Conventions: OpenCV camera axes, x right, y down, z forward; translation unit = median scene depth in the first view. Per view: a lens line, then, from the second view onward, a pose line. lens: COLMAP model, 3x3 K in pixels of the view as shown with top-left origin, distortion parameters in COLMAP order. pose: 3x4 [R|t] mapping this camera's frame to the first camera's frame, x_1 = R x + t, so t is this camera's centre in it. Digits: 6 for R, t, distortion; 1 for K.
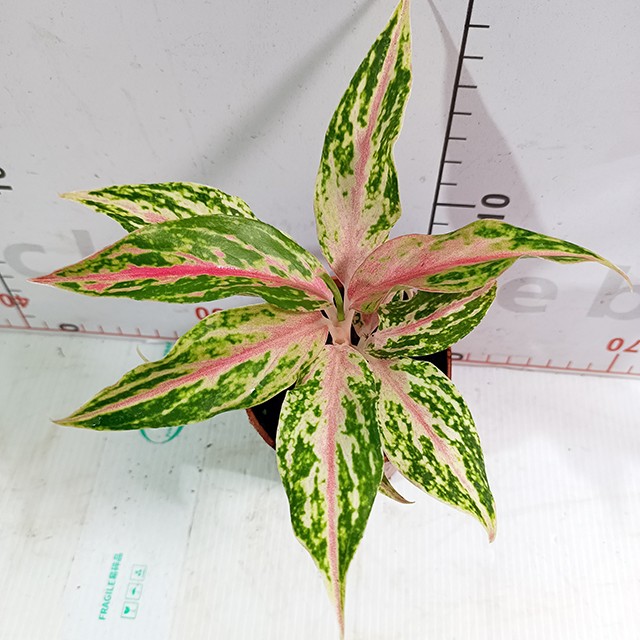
lens RADIAL K [[638.8, 0, 321.7], [0, 638.8, 327.3], [0, 0, 1]] dist [0.000251, 0.000000]
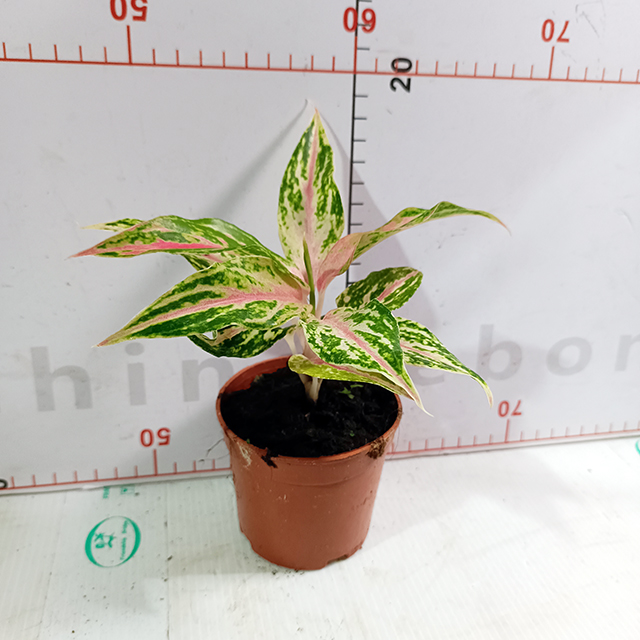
lens RADIAL K [[638.8, 0, 312.9], [0, 638.8, 334.9], [0, 0, 1]] dist [0.000251, 0.000000]
pose [[0.951844, -0.073662, 0.297602, -0.377148], [0.226731, 0.822525, -0.521581, 0.736656], [-0.206364, 0.563939, 0.799617, 0.037028]]
